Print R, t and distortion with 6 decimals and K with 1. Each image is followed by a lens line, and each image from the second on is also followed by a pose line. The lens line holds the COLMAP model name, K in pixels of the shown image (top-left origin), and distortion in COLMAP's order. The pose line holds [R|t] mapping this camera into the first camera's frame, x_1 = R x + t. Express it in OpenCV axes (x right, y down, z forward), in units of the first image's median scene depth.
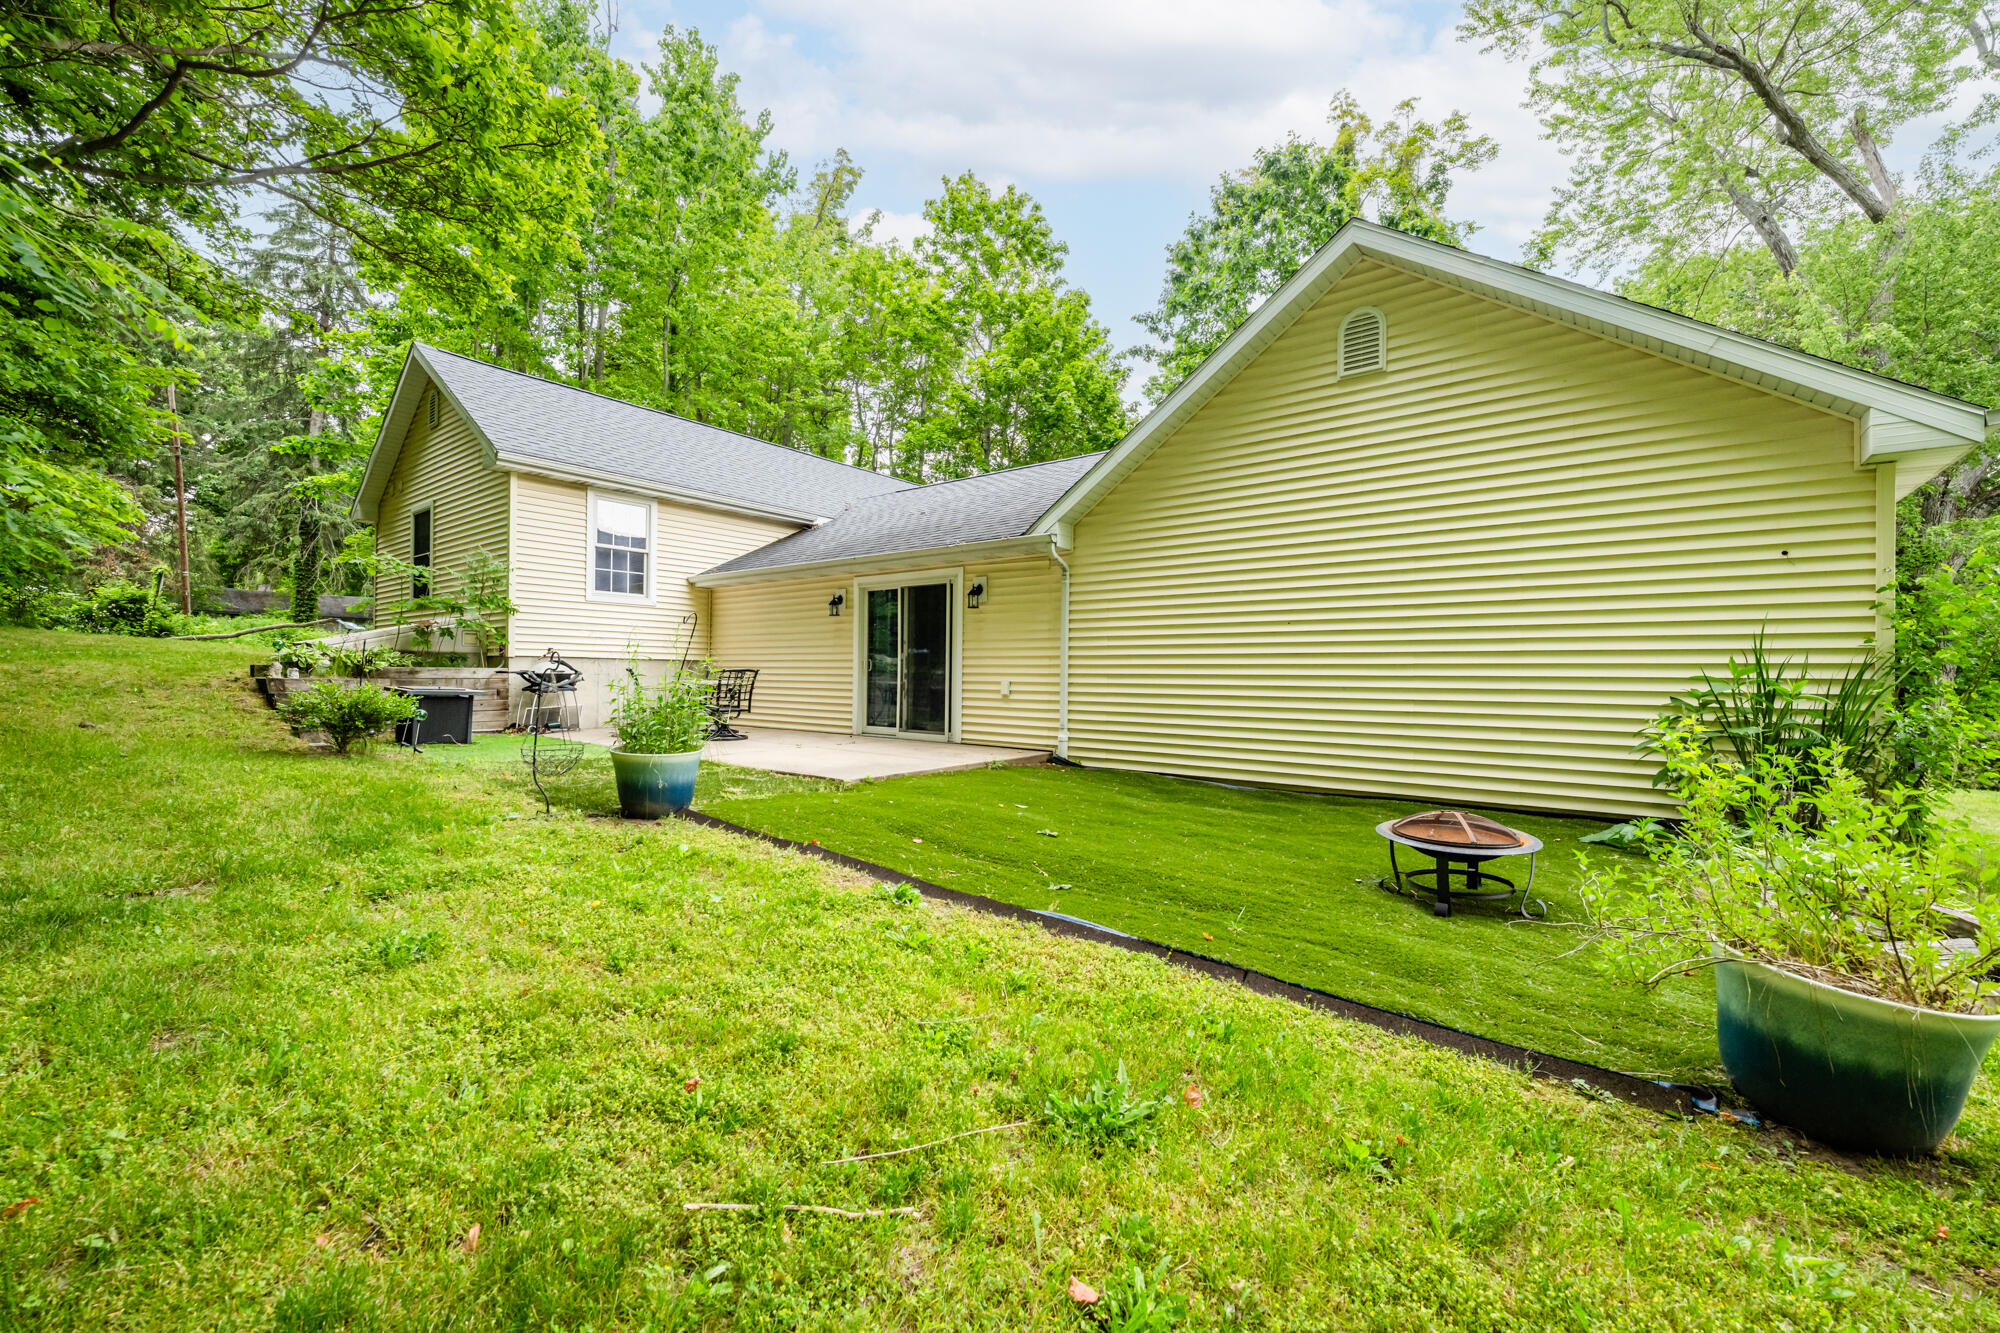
lens RADIAL K [[791.4, 0, 977.3], [0, 791.4, 665.3], [0, 0, 1]] dist [0.000507, 0.000047]
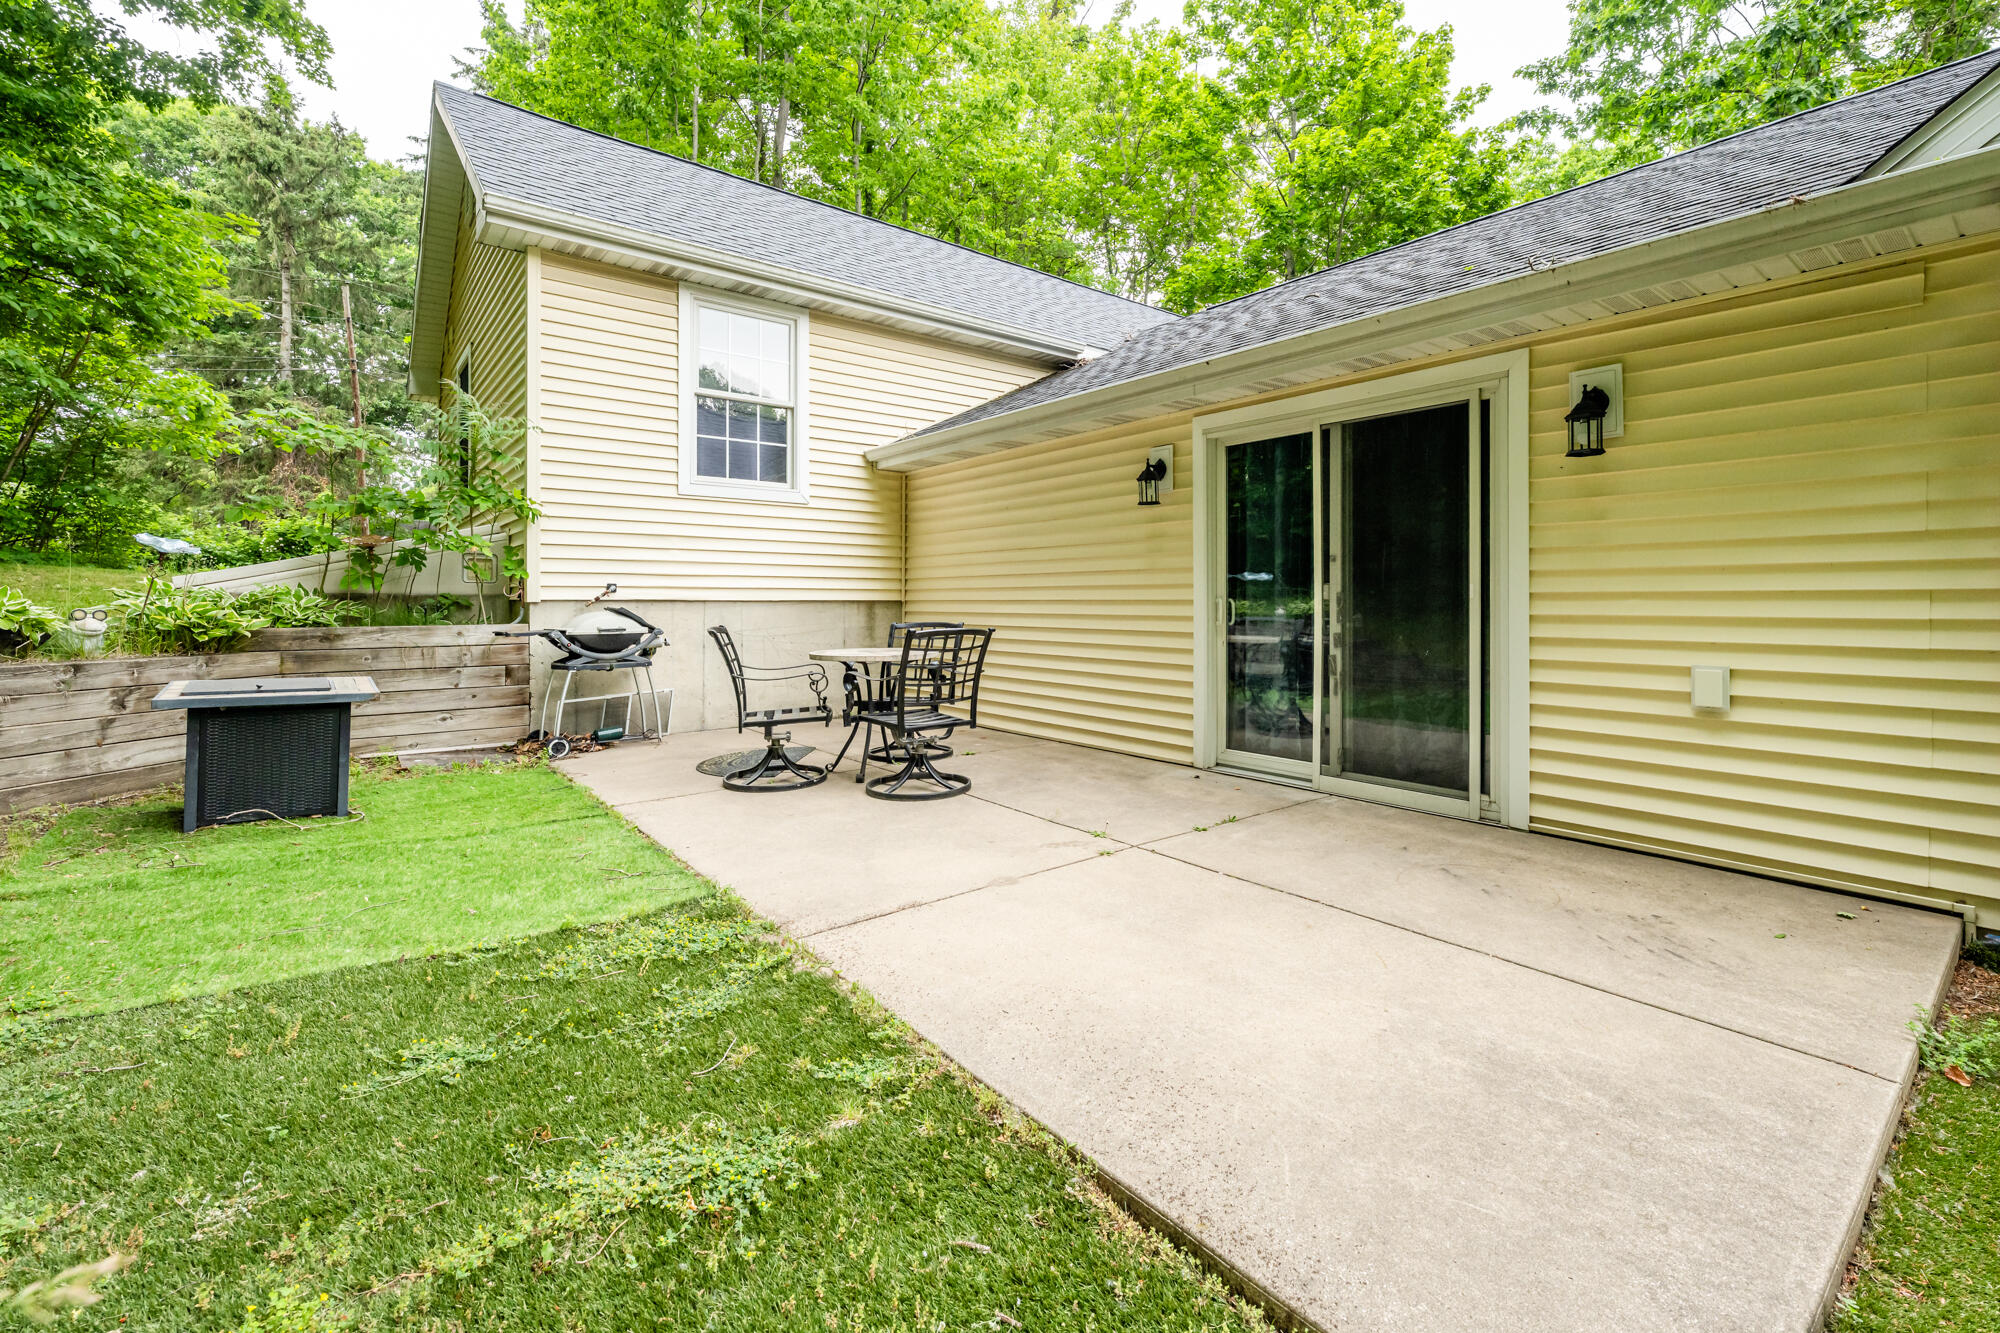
lens RADIAL K [[863.6, 0, 1003.7], [0, 863.6, 596.9], [0, 0, 1]] dist [-0.000349, -0.000008]
pose [[0.969736, -0.010596, -0.243926, -0.145647], [0.012478, 0.999903, 0.006171, -0.013685], [0.243837, -0.009028, 0.969774, 0.510370]]
